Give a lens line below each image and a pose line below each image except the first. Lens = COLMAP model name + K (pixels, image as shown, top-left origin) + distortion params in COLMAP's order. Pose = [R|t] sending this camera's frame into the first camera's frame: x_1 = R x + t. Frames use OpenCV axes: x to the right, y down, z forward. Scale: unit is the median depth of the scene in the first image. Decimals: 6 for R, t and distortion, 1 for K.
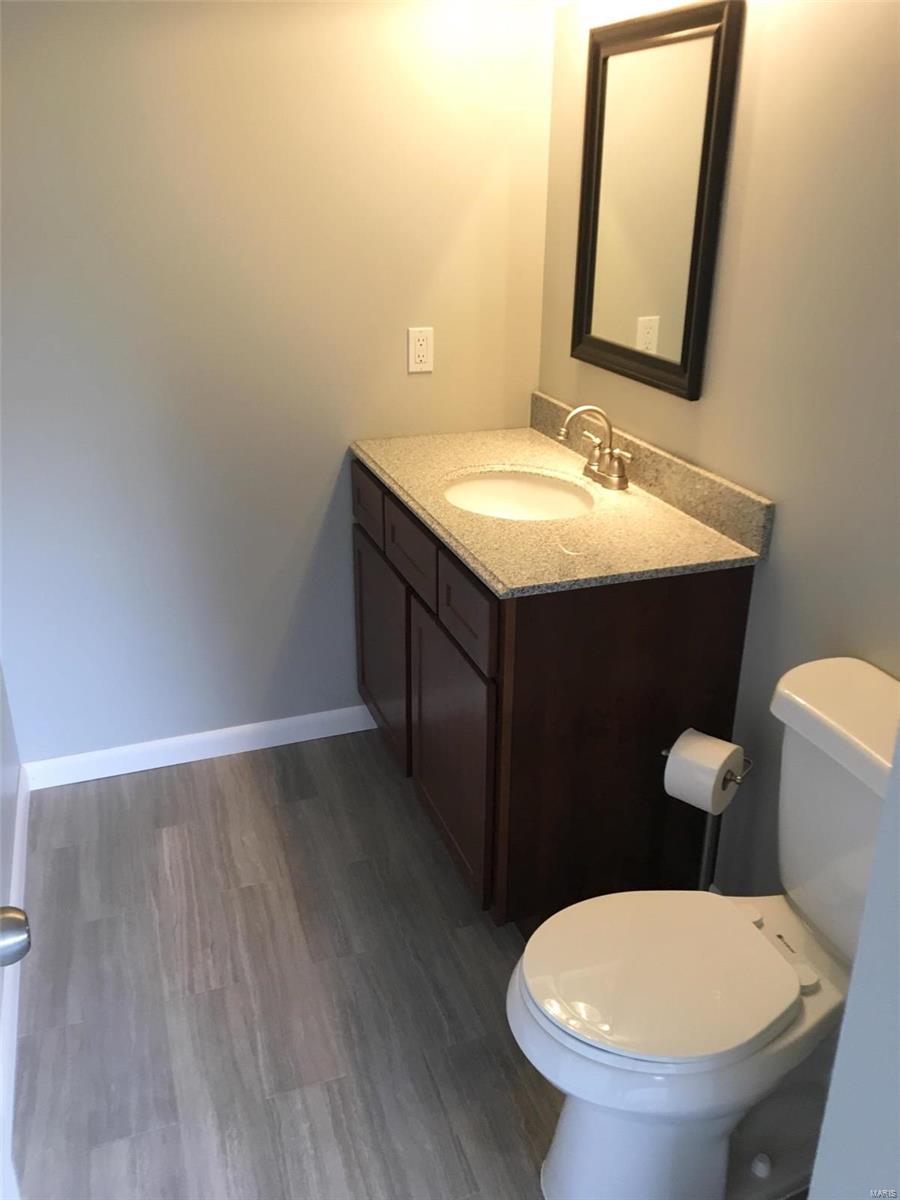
lens RADIAL K [[1007.0, 0, 447.6], [0, 1007.0, 608.4], [0, 0, 1]] dist [0.078764, -0.103134]
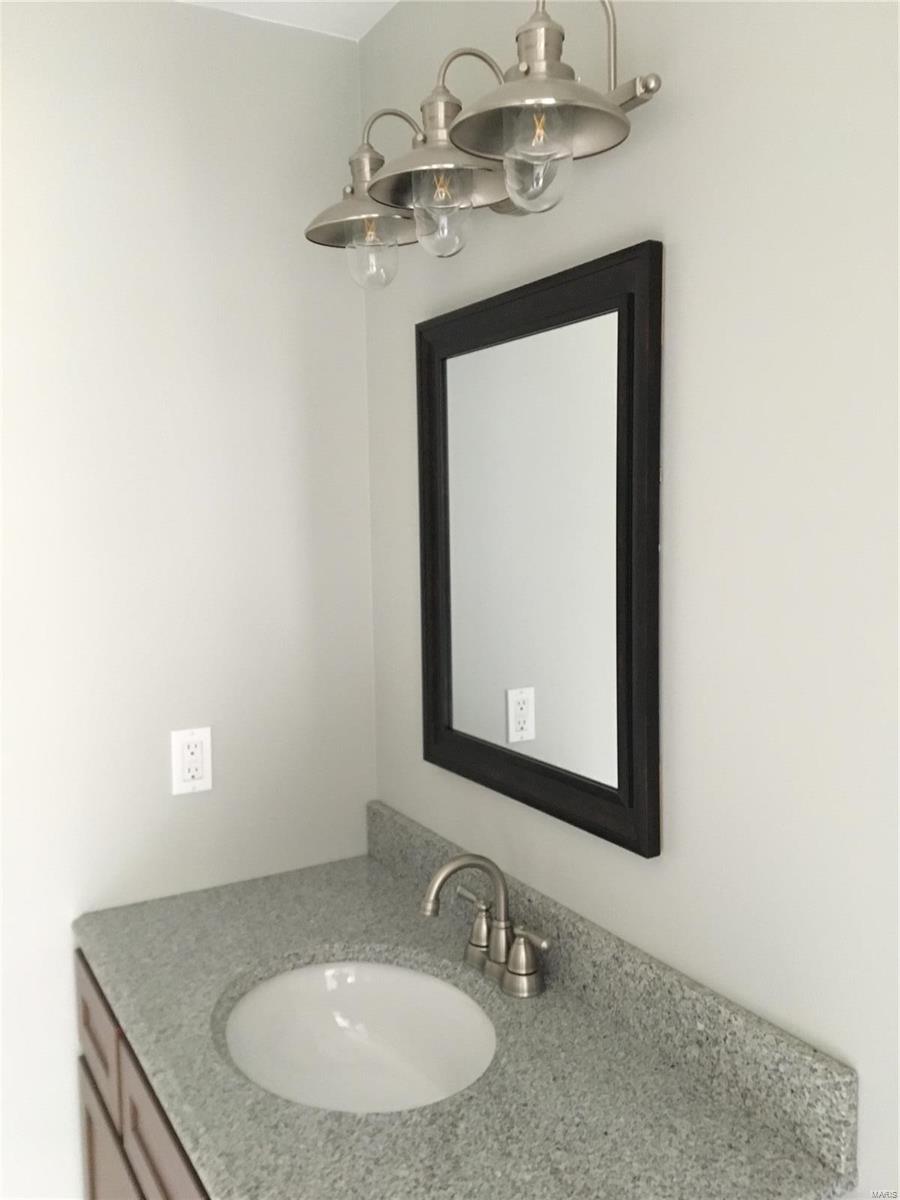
lens RADIAL K [[1007.0, 0, 447.6], [0, 1007.0, 608.4], [0, 0, 1]] dist [0.078764, -0.103134]
pose [[0.983051, -0.041176, 0.178651, 0.025773], [0.093296, 0.951198, -0.294139, -0.164342], [-0.157821, 0.305820, 0.938918, 0.389271]]
